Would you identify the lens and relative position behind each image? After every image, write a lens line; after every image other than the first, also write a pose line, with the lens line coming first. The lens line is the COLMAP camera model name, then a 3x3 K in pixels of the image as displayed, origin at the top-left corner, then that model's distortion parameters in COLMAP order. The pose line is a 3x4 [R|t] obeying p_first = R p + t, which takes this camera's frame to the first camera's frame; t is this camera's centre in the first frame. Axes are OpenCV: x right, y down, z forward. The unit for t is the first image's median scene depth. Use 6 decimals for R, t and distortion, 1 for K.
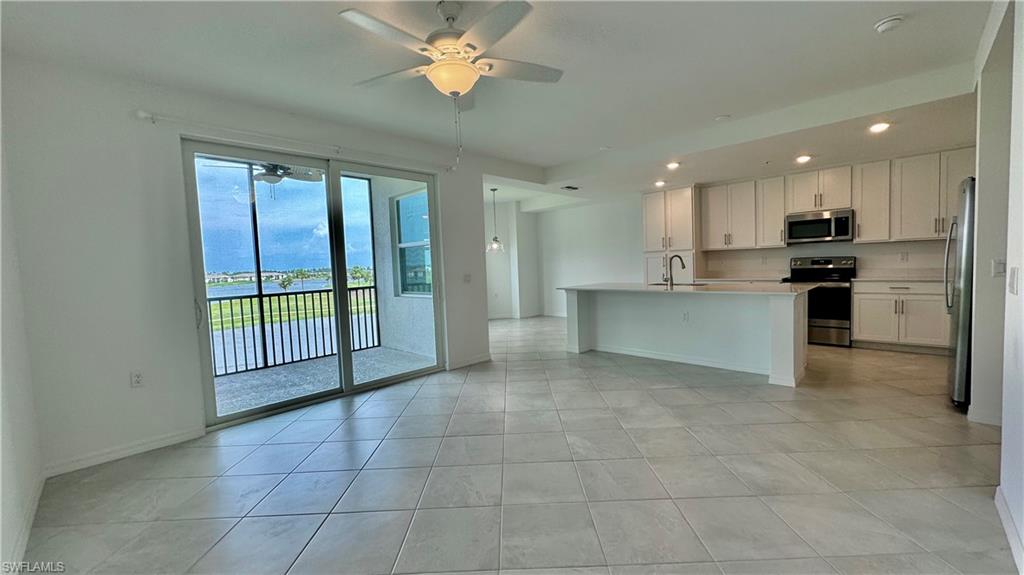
lens RADIAL K [[405.0, 0, 514.2], [0, 405.0, 289.2], [0, 0, 1]] dist [-0.000750, -0.000064]
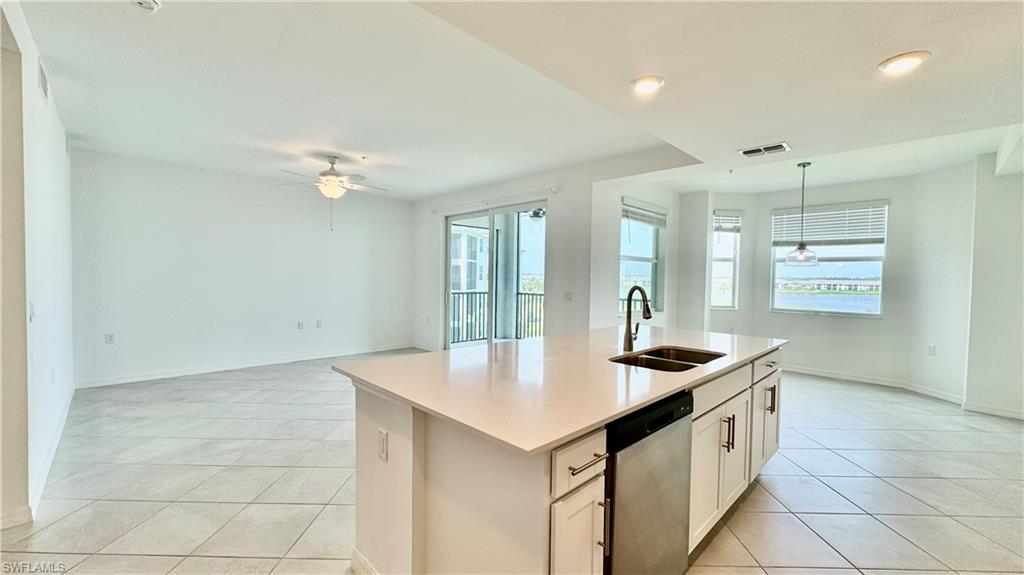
lens RADIAL K [[405.0, 0, 514.5], [0, 405.0, 283.4], [0, 0, 1]] dist [-0.000750, -0.000064]
pose [[-0.017392, 0.059173, -0.998096, 0.770132], [-0.078124, 0.995115, 0.060358, -0.094265], [0.996792, 0.079025, -0.012685, 0.783712]]
